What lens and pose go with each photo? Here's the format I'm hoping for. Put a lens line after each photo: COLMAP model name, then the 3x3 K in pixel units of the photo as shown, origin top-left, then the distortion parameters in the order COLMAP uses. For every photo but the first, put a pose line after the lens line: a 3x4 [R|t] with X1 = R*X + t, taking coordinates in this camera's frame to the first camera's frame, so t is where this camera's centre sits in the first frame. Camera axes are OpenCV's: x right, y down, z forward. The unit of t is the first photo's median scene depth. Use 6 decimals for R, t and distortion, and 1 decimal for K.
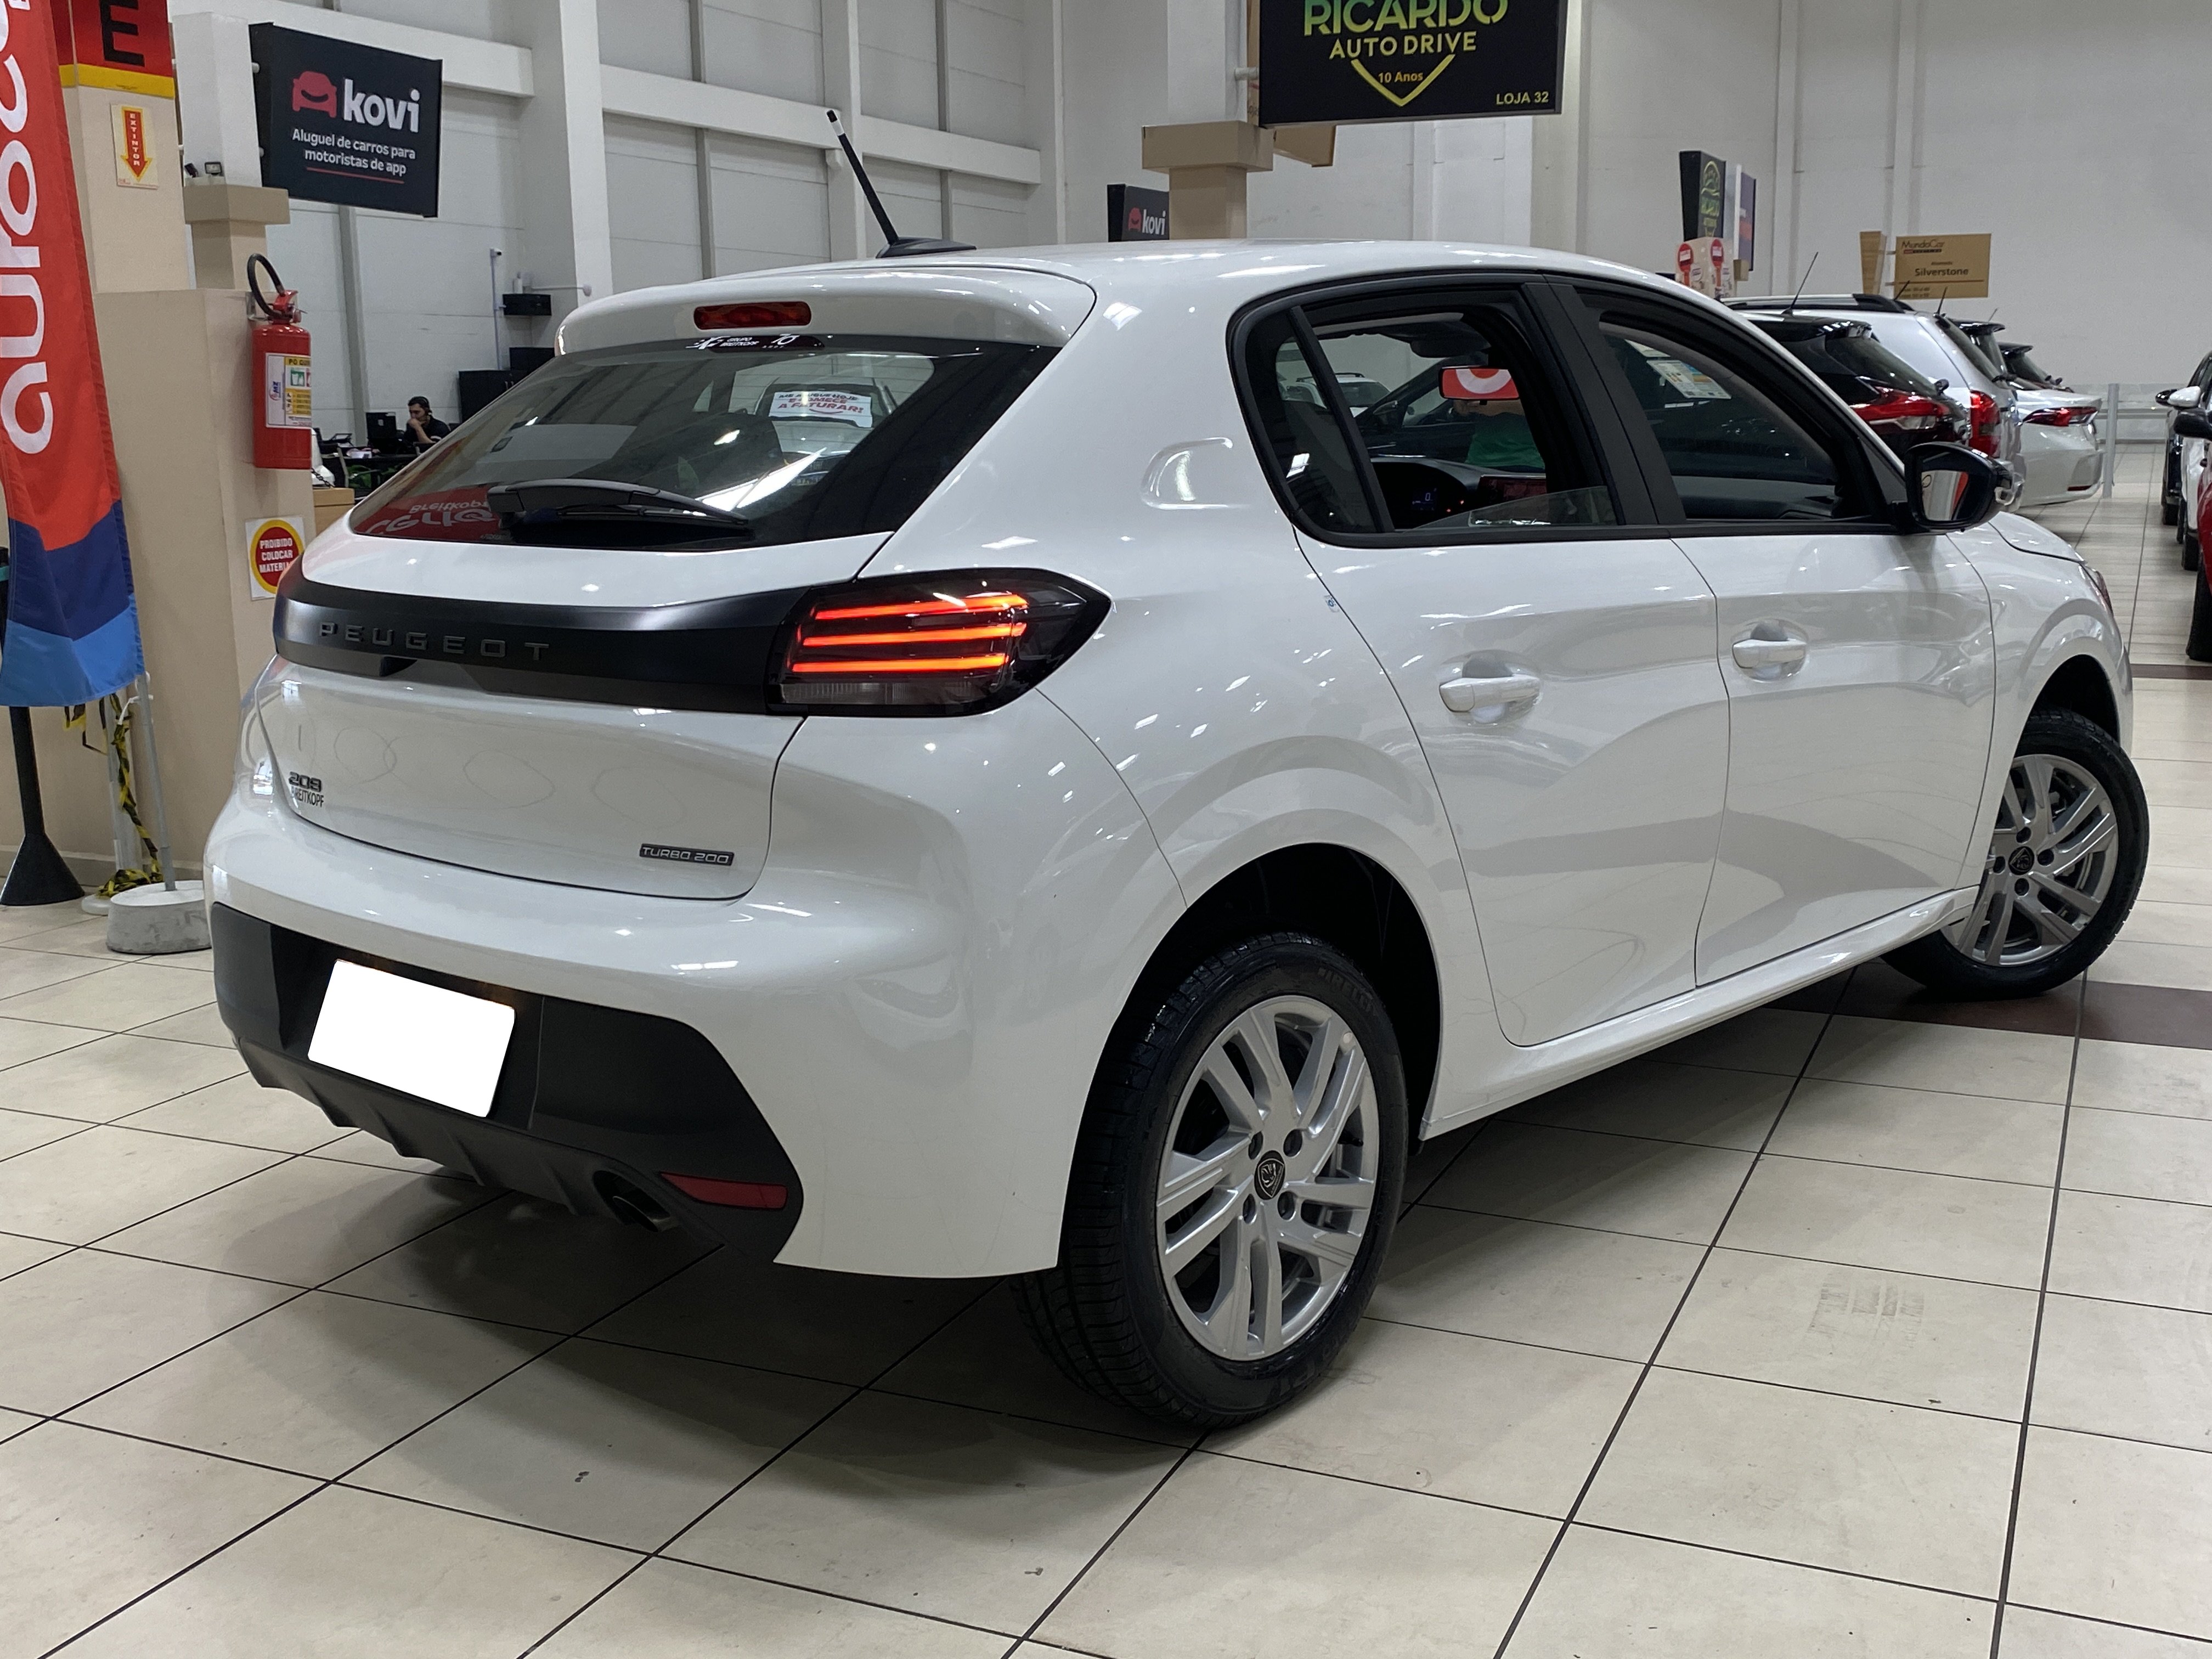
lens RADIAL K [[2258.5, 0, 1089.8], [0, 2258.5, 841.5], [0, 0, 1]] dist [-0.007448, 0.000000]
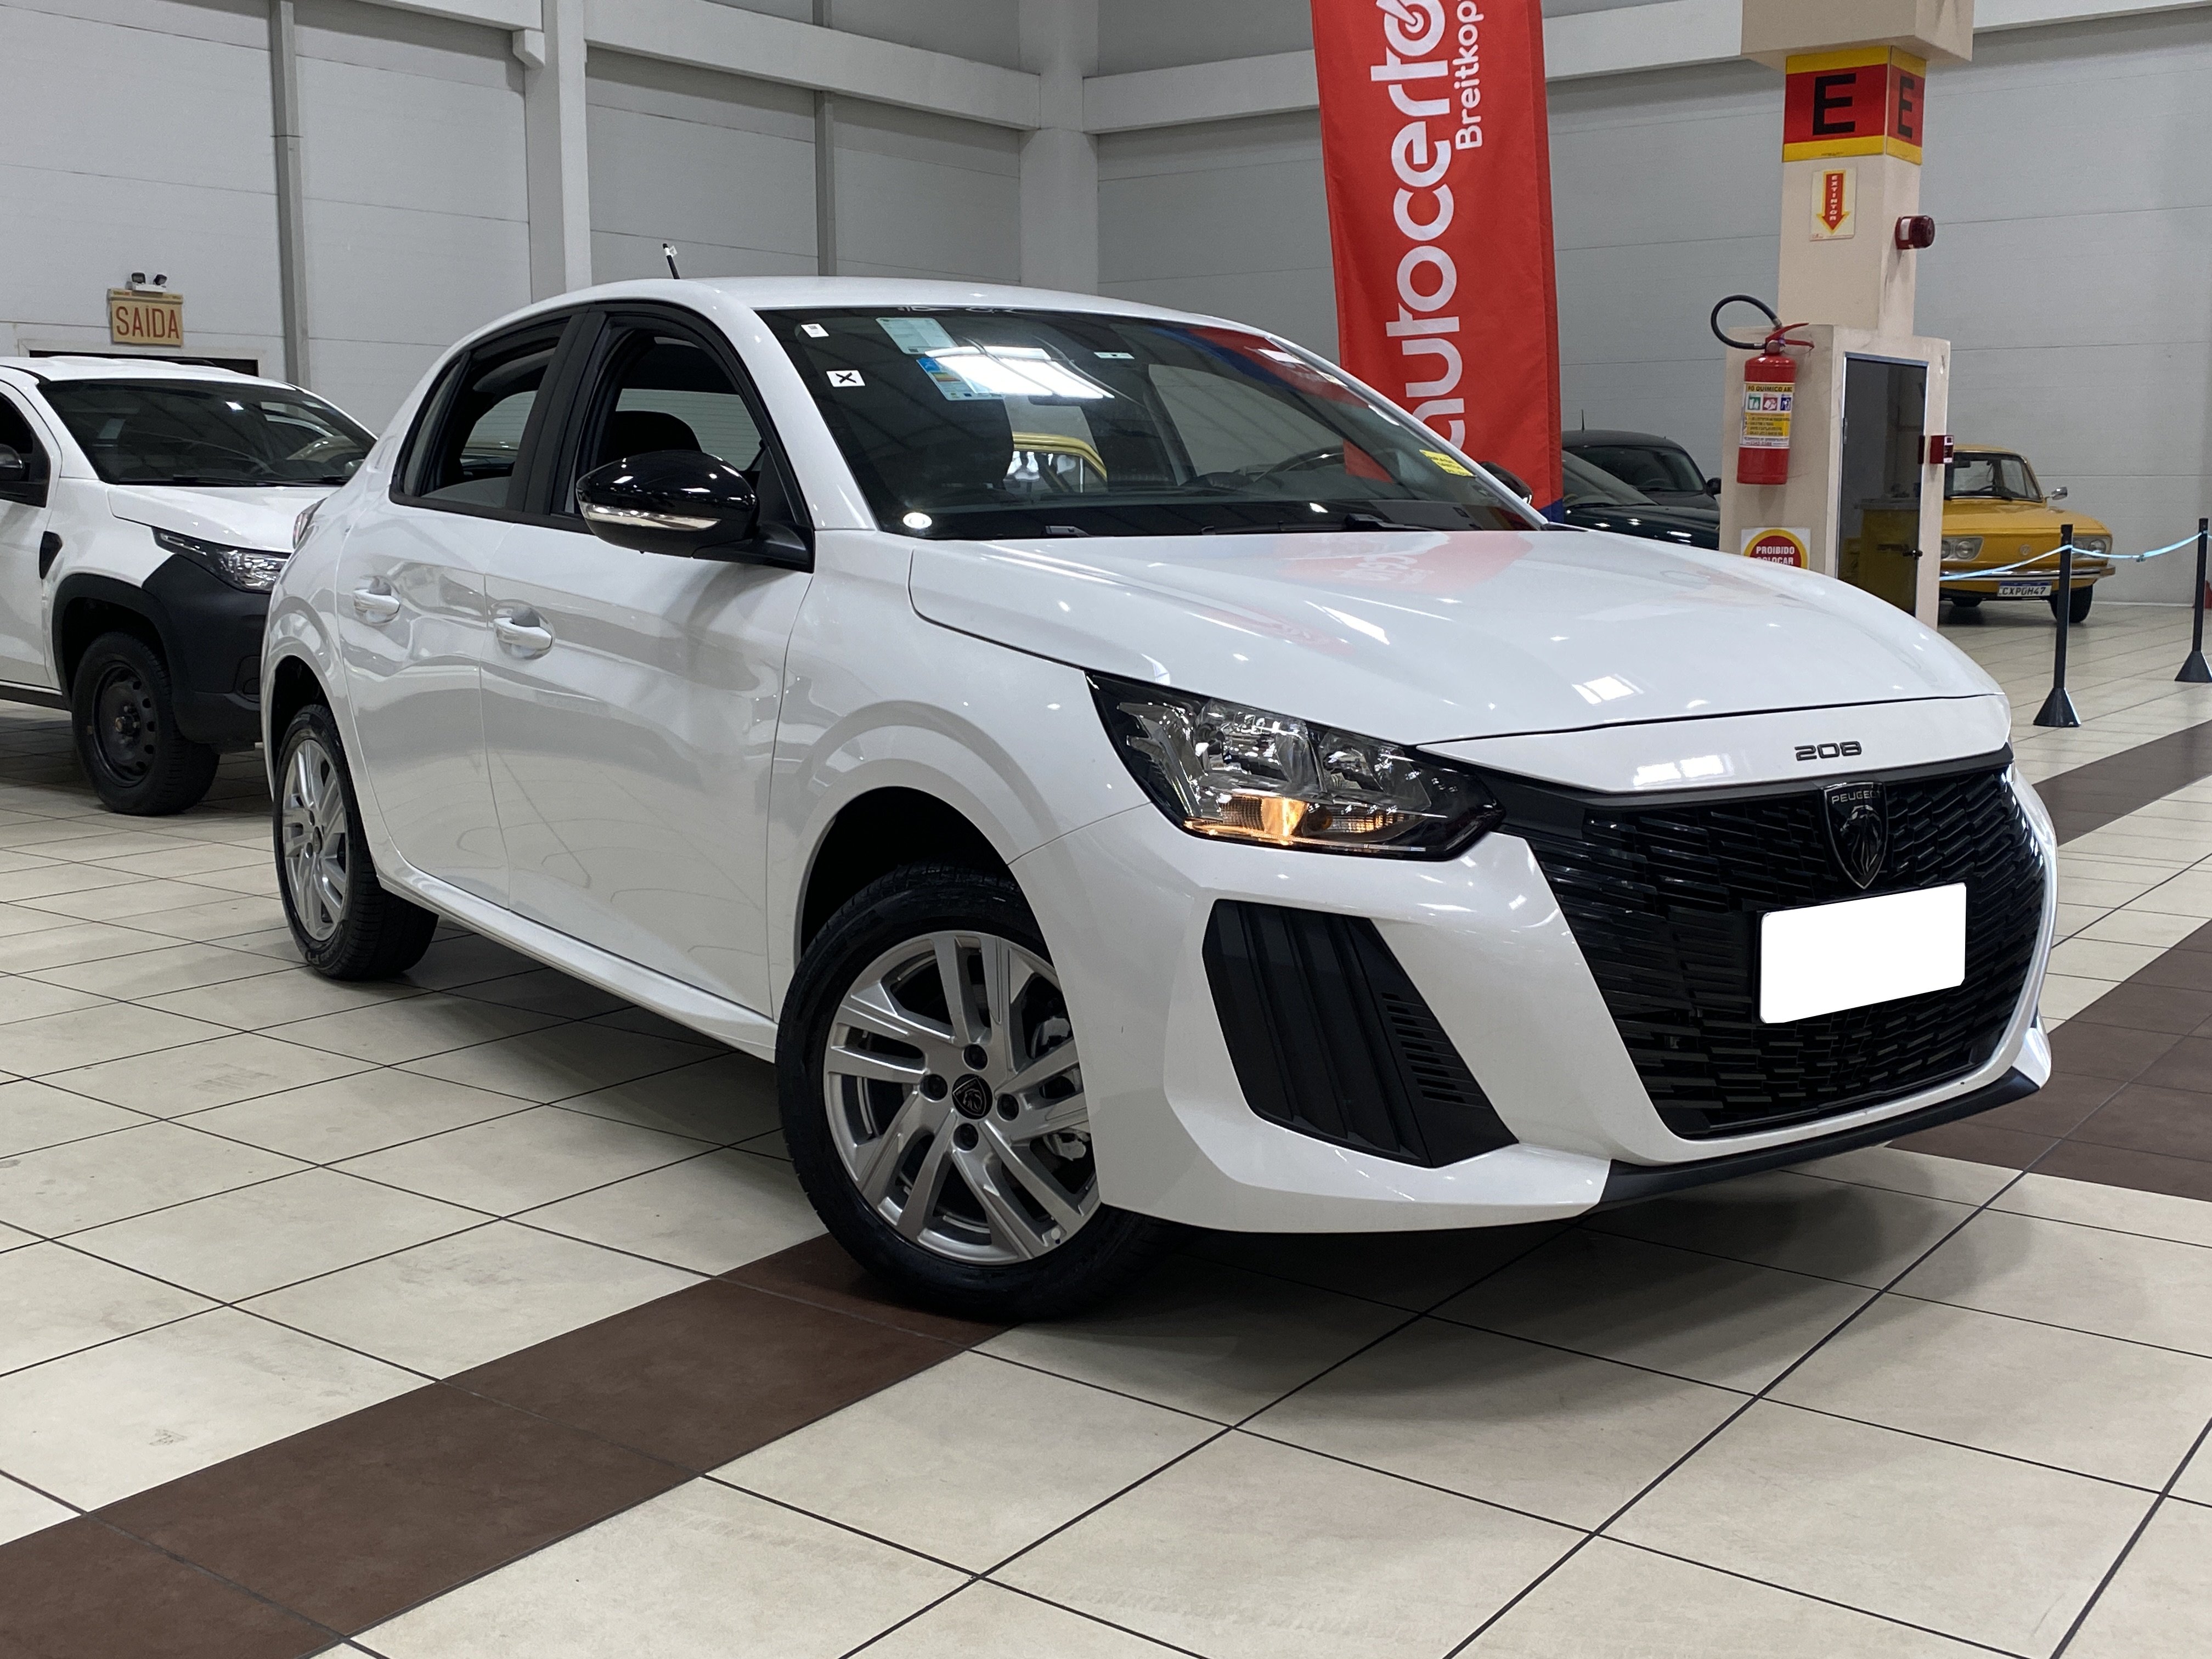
lens RADIAL K [[2258.5, 0, 1114.0], [0, 2258.5, 826.8], [0, 0, 1]] dist [-0.007448, 0.000000]
pose [[-0.201689, 0.162433, -0.965887, 0.821317], [-0.181993, 0.962764, 0.199910, -0.166449], [0.962393, 0.216104, -0.164617, 0.910172]]
